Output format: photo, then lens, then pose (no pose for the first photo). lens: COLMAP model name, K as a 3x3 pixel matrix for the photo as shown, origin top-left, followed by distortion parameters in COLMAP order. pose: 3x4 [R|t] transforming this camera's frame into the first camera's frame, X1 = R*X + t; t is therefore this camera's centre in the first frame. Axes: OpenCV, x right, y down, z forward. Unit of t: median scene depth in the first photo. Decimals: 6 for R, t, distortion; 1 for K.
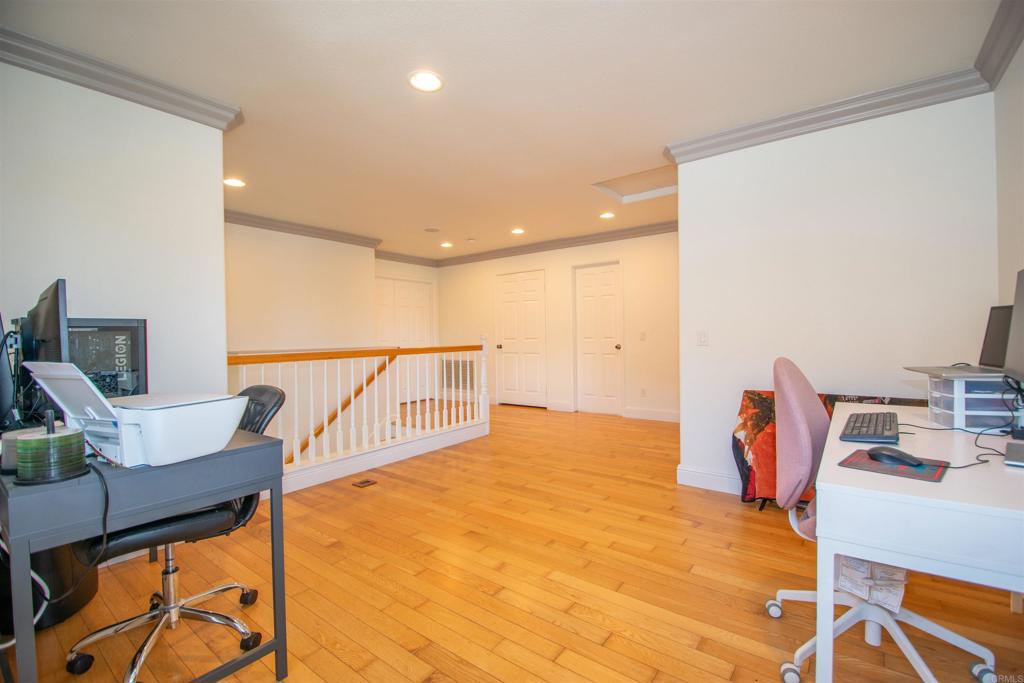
lens RADIAL K [[449.8, 0, 516.6], [0, 449.8, 342.8], [0, 0, 1]] dist [-0.001528, -0.000145]
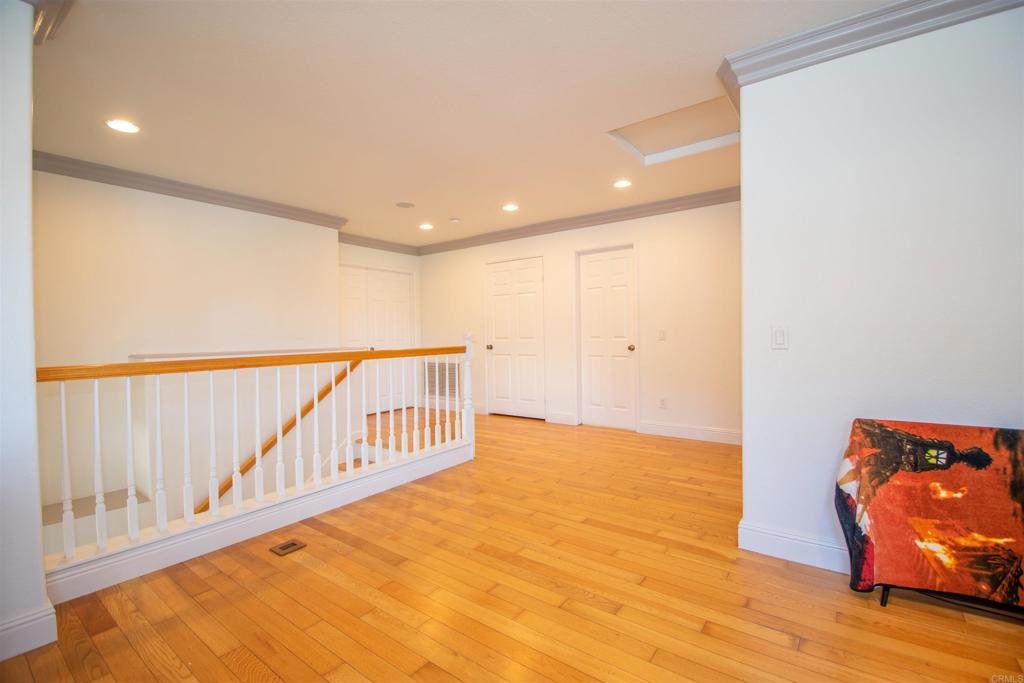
lens RADIAL K [[449.8, 0, 503.5], [0, 449.8, 341.6], [0, 0, 1]] dist [-0.001528, -0.000145]
pose [[0.999843, -0.000022, -0.017717, 0.006371], [0.000028, 1.000000, 0.000324, -0.005411], [0.017717, -0.000324, 0.999843, 0.279360]]
